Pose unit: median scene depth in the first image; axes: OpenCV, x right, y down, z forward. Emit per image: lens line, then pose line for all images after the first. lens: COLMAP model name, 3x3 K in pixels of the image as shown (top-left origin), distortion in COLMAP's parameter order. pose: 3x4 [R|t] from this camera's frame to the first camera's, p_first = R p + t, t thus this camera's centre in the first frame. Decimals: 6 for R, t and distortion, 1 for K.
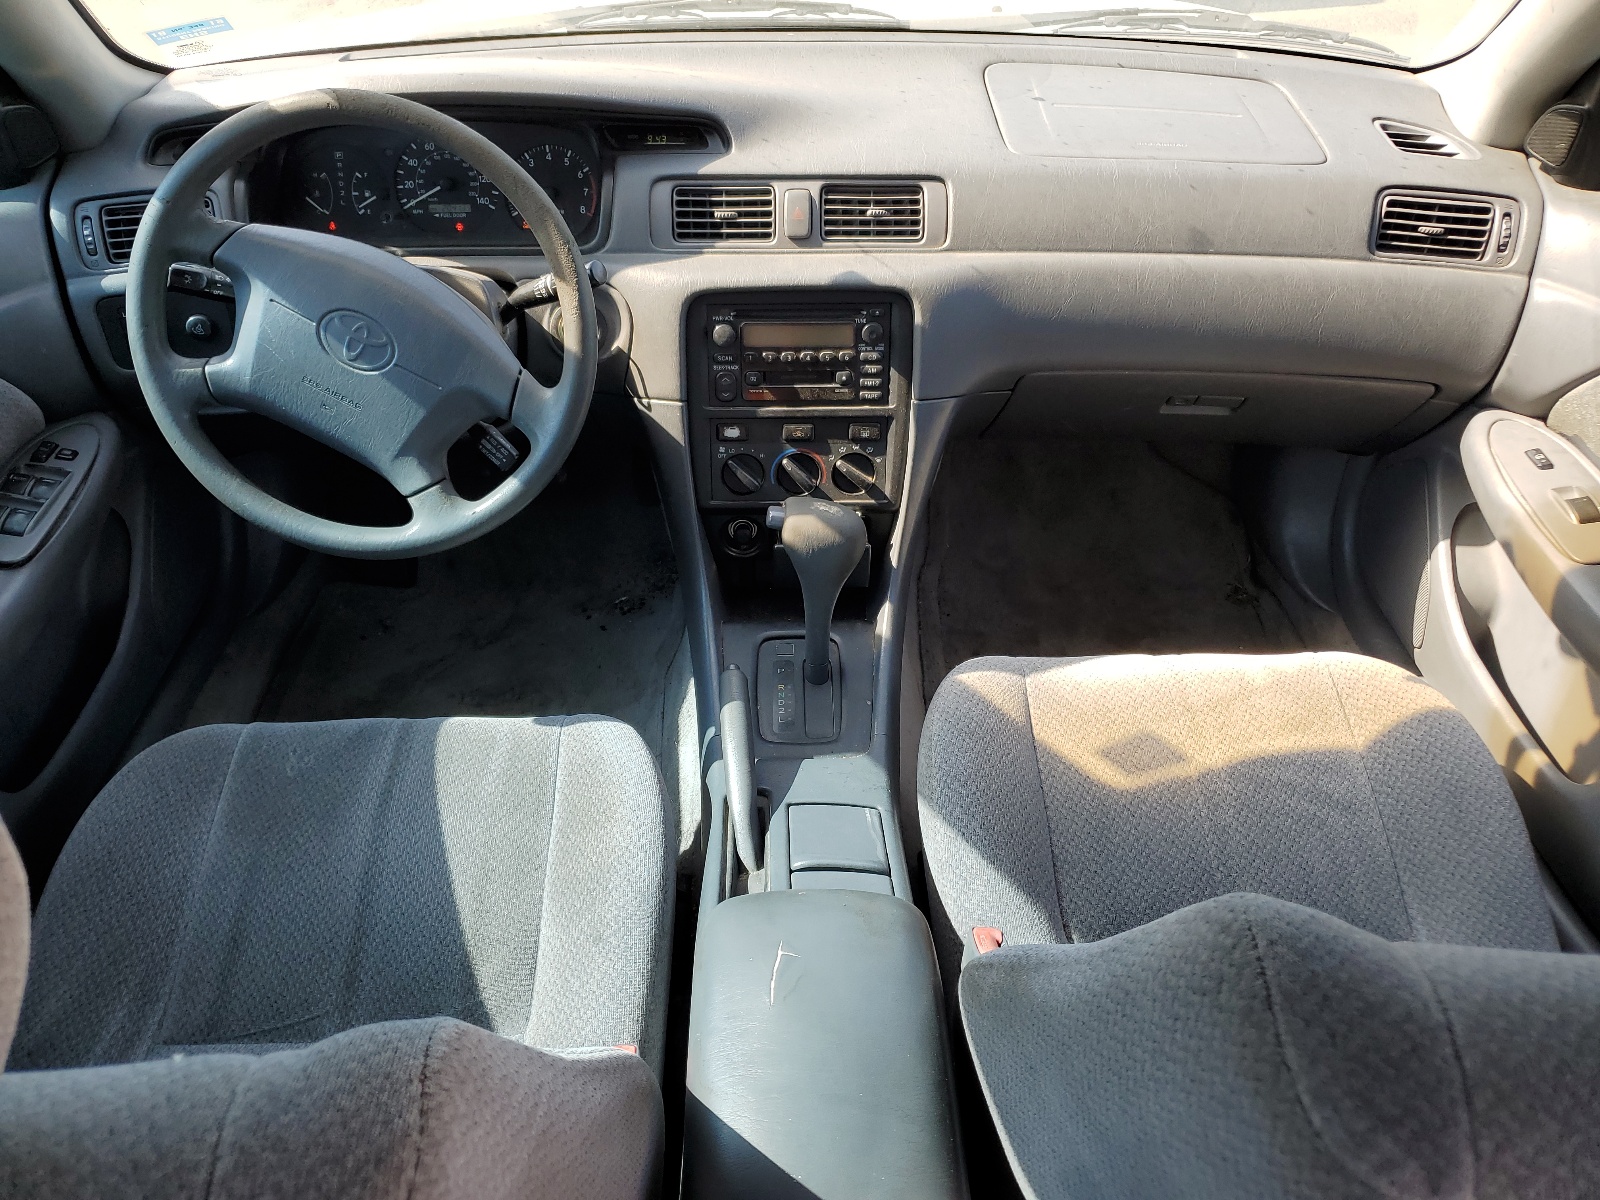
lens RADIAL K [[1212.9, 0, 799.8], [0, 1212.9, 600.7], [0, 0, 1]] dist [0.001749, -0.000444]
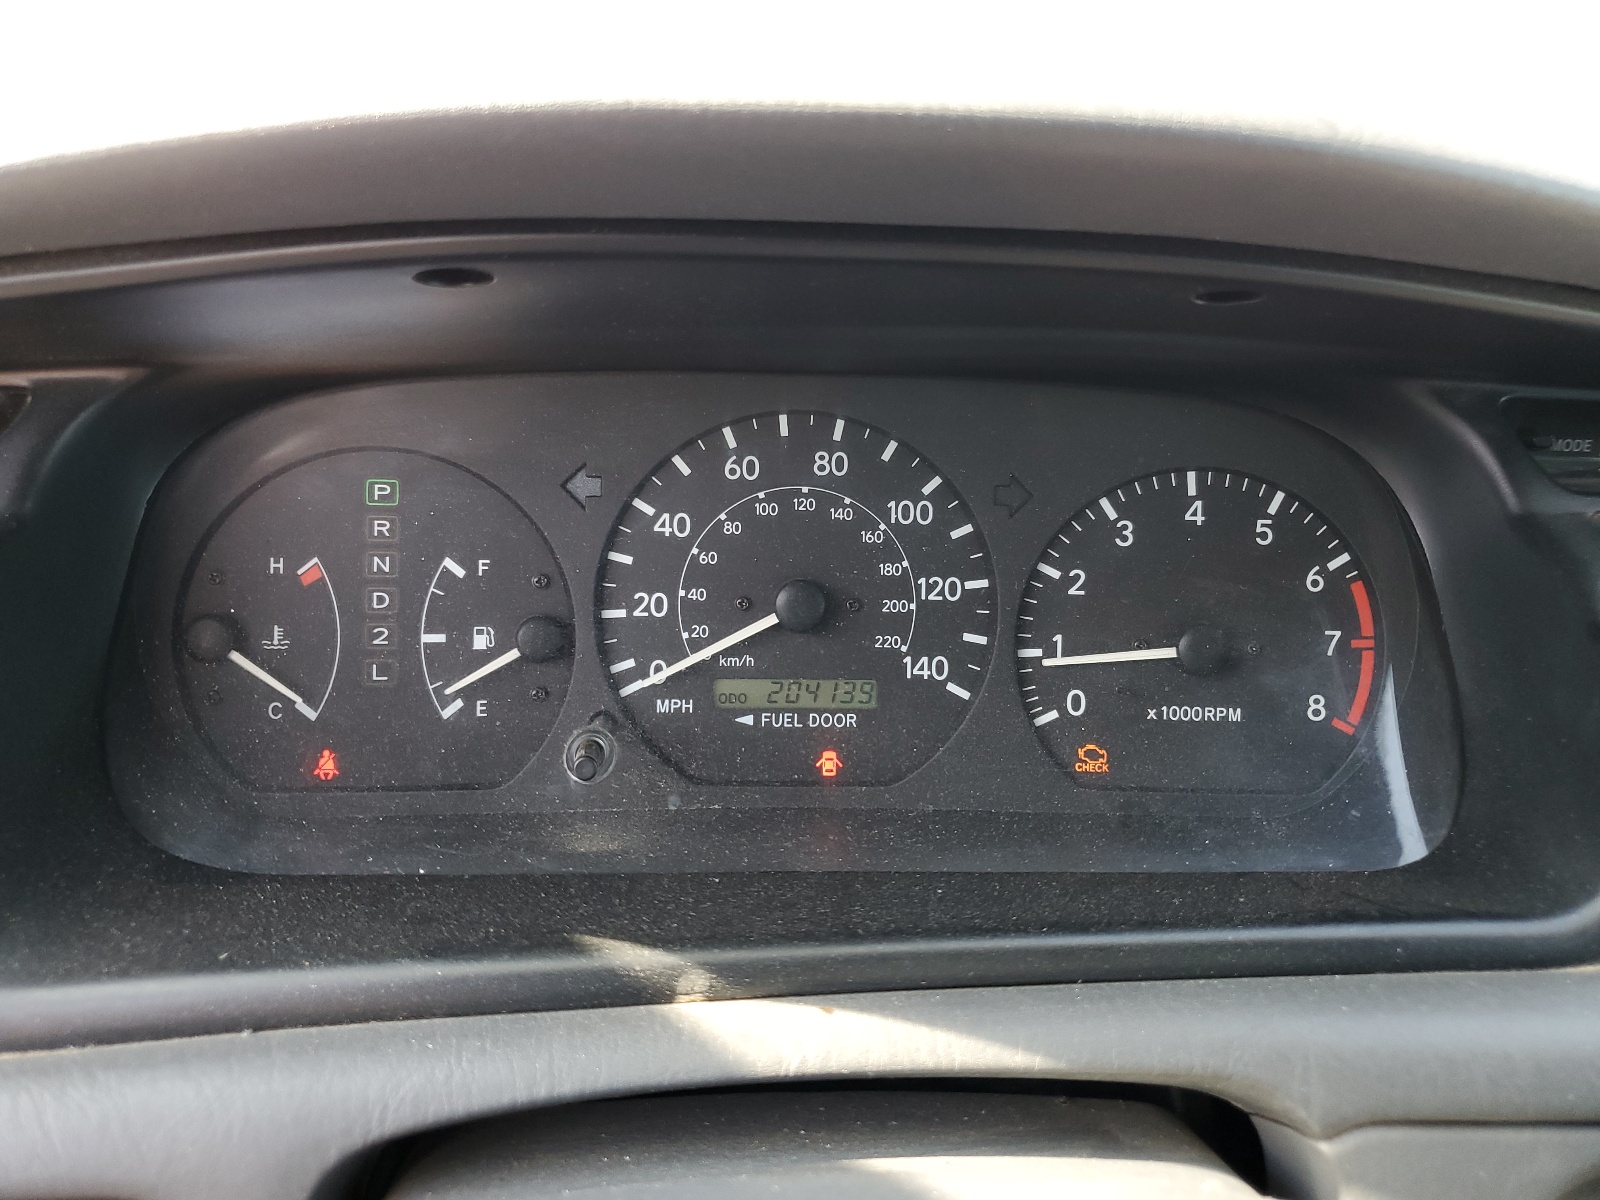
lens RADIAL K [[1212.9, 0, 800.8], [0, 1212.9, 599.9], [0, 0, 1]] dist [0.001749, -0.000444]
pose [[0.997073, 0.014577, 0.075056, -0.309654], [0.006260, 0.962799, -0.270145, -0.275124], [-0.076201, 0.269824, 0.959890, 0.752758]]
